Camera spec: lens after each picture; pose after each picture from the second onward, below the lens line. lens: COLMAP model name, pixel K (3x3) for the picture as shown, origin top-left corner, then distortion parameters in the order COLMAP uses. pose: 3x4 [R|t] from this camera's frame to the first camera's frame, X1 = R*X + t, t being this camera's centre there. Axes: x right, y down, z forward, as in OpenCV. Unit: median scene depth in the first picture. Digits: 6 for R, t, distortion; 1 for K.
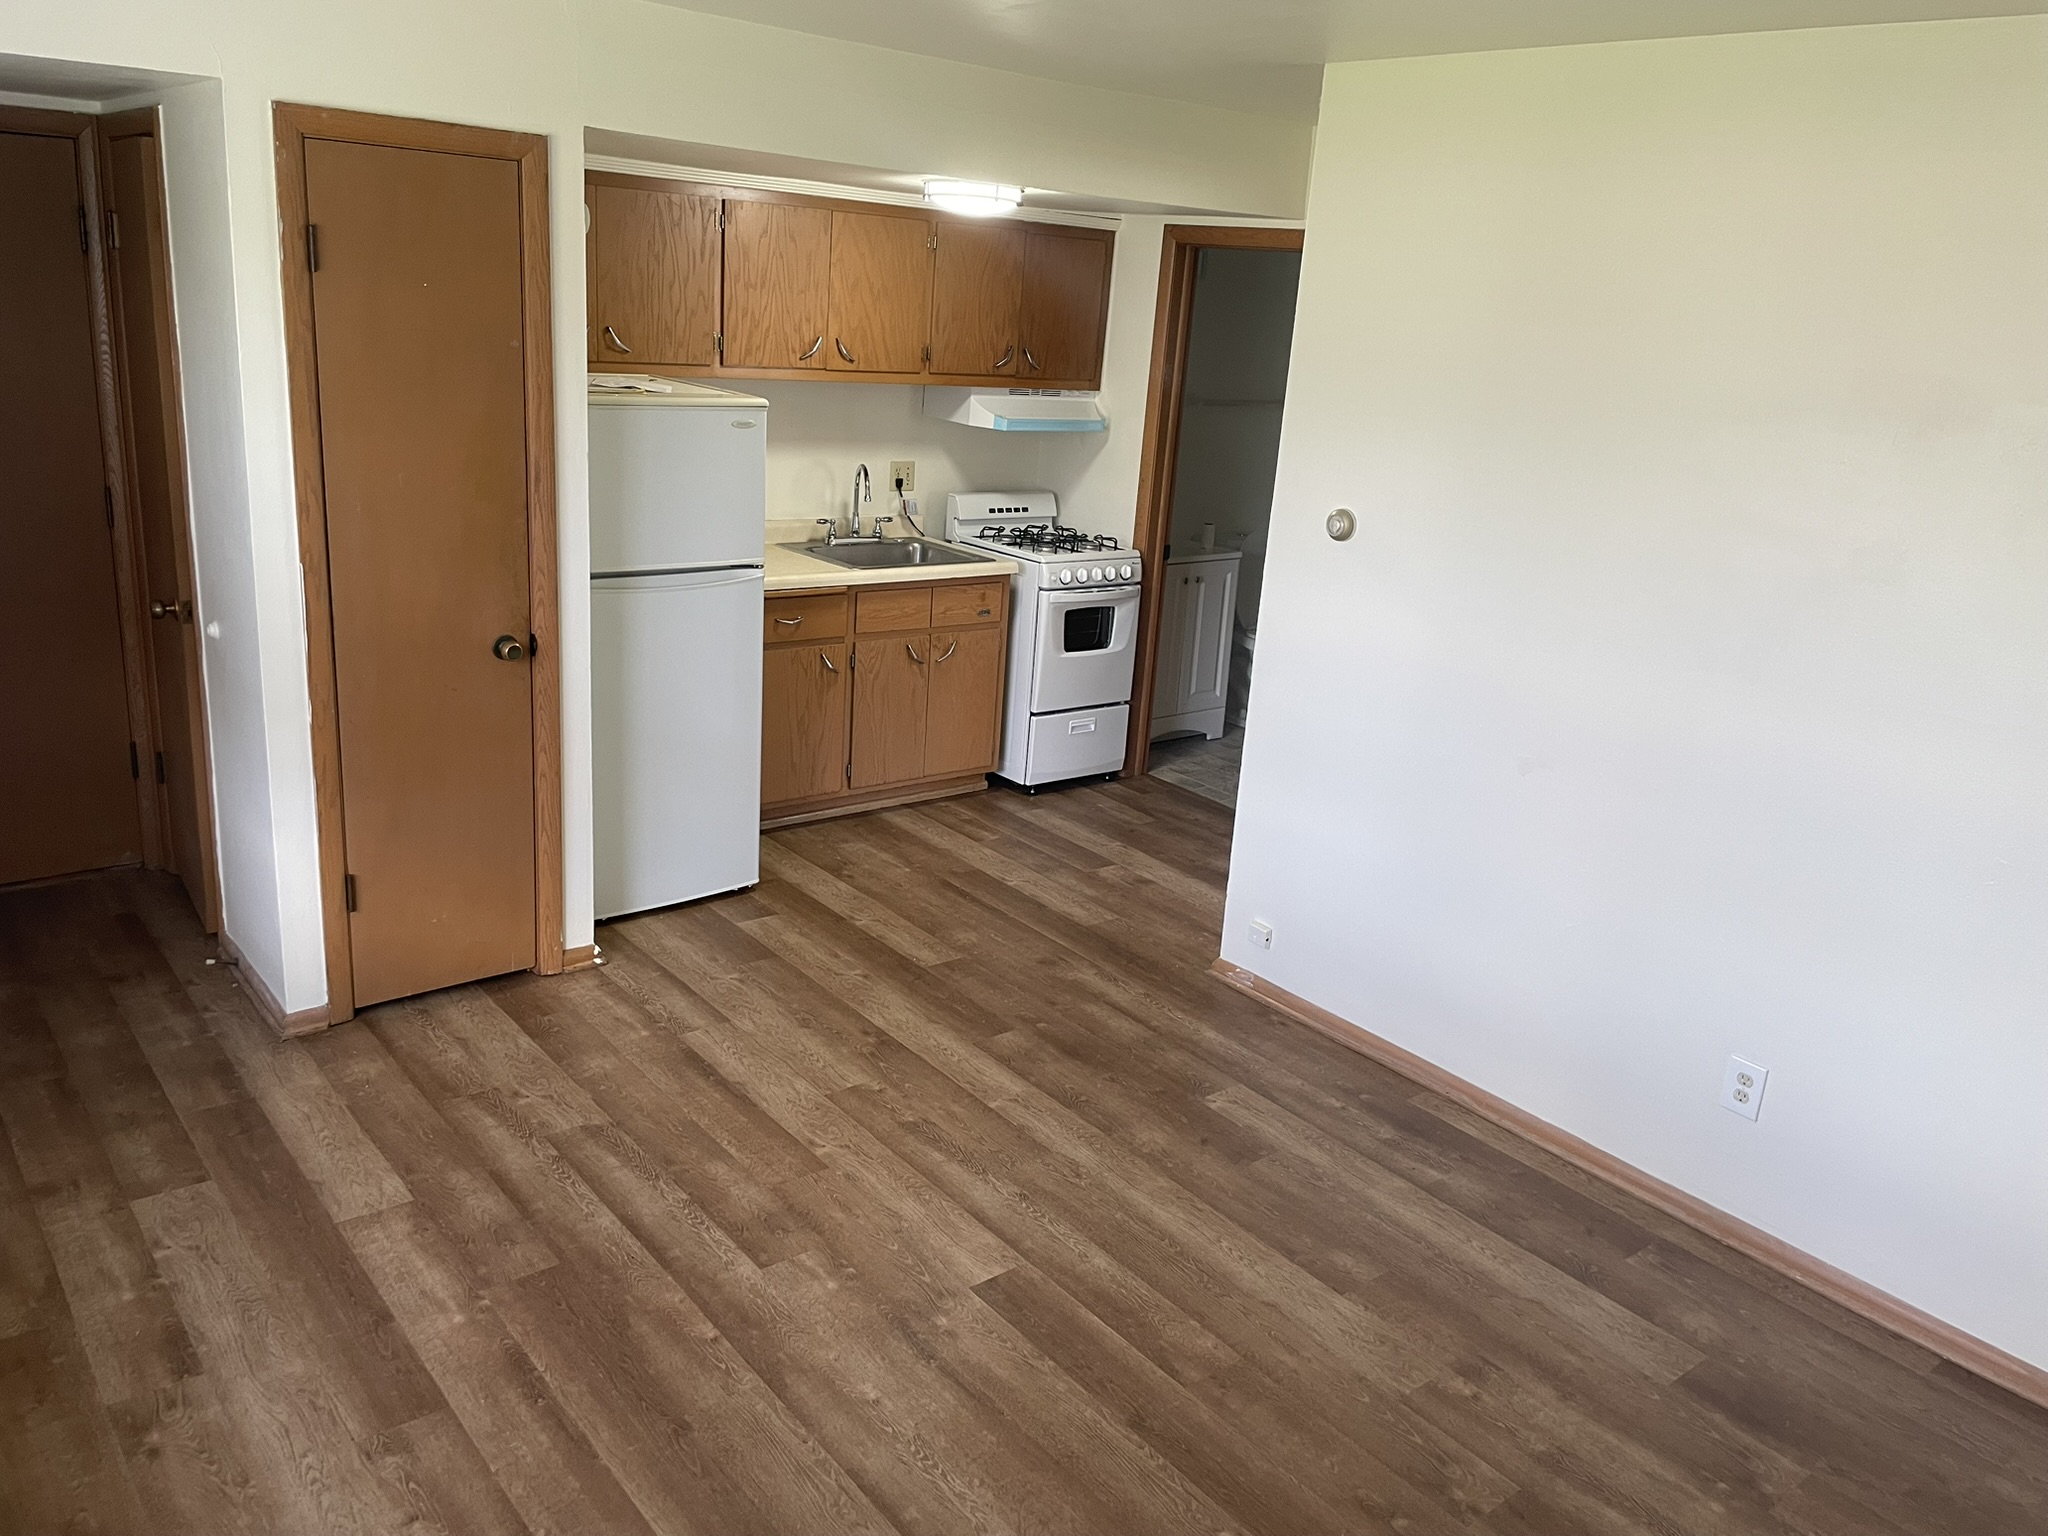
lens RADIAL K [[1541.5, 0, 1022.7], [0, 1541.5, 728.8], [0, 0, 1]] dist [0.081452, -0.111782]
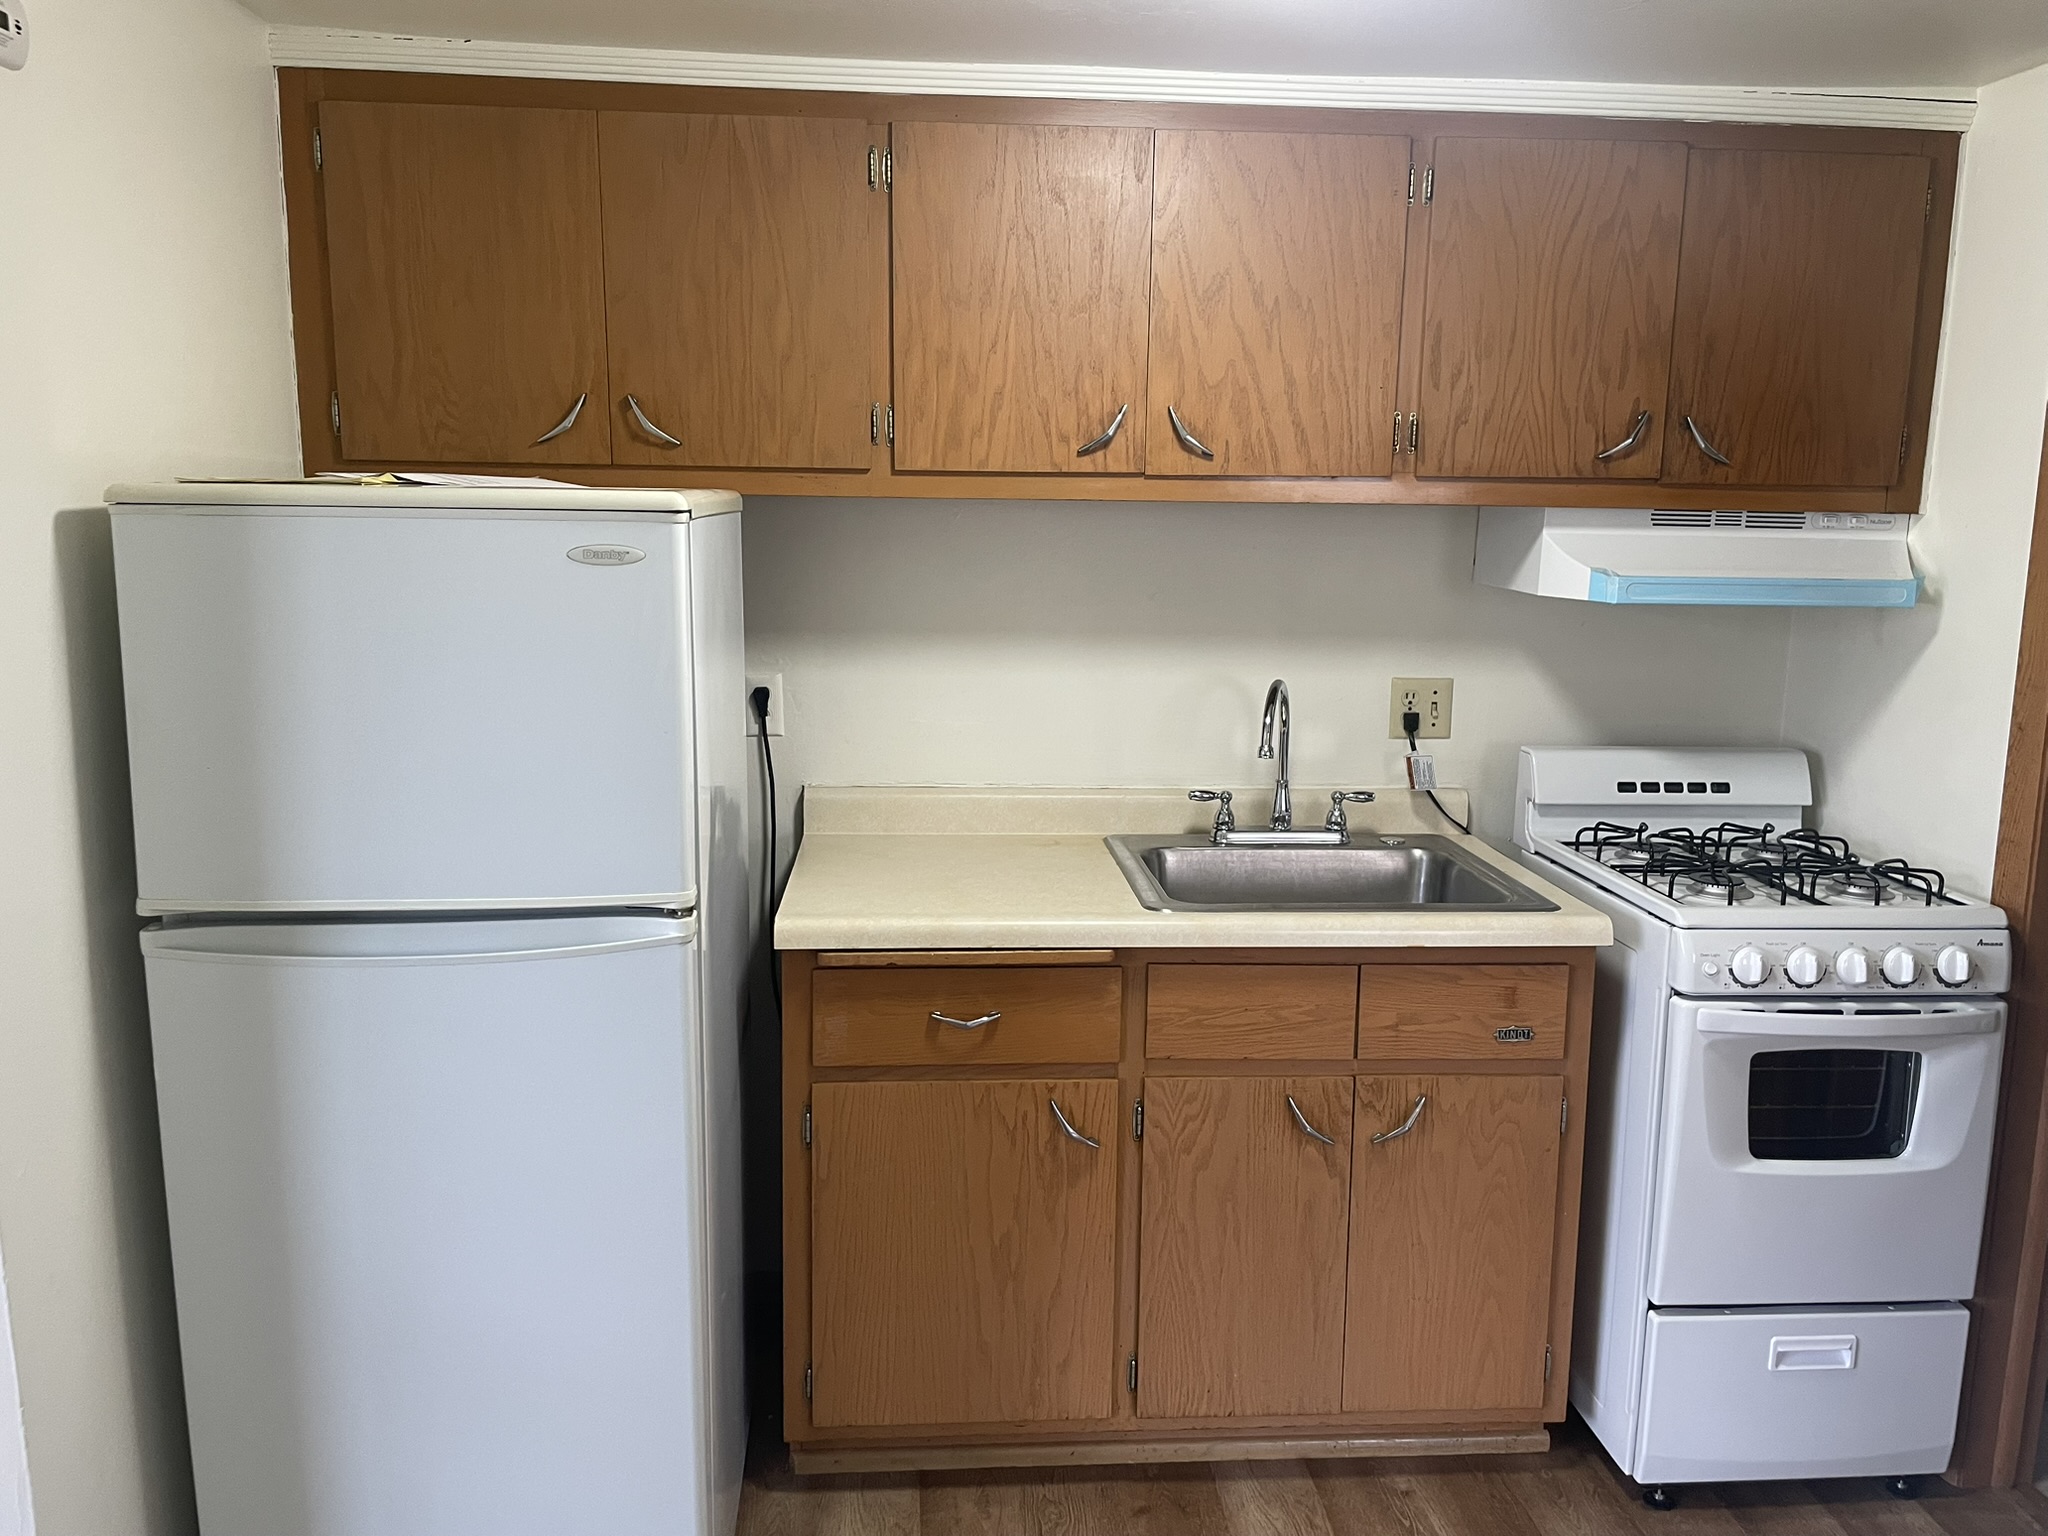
lens RADIAL K [[1541.5, 0, 1022.7], [0, 1541.5, 728.8], [0, 0, 1]] dist [0.081452, -0.111782]
pose [[0.818317, 0.022673, -0.574319, 0.100937], [-0.112229, 0.986291, -0.120972, -0.088628], [0.563703, 0.163449, 0.809644, 0.564834]]
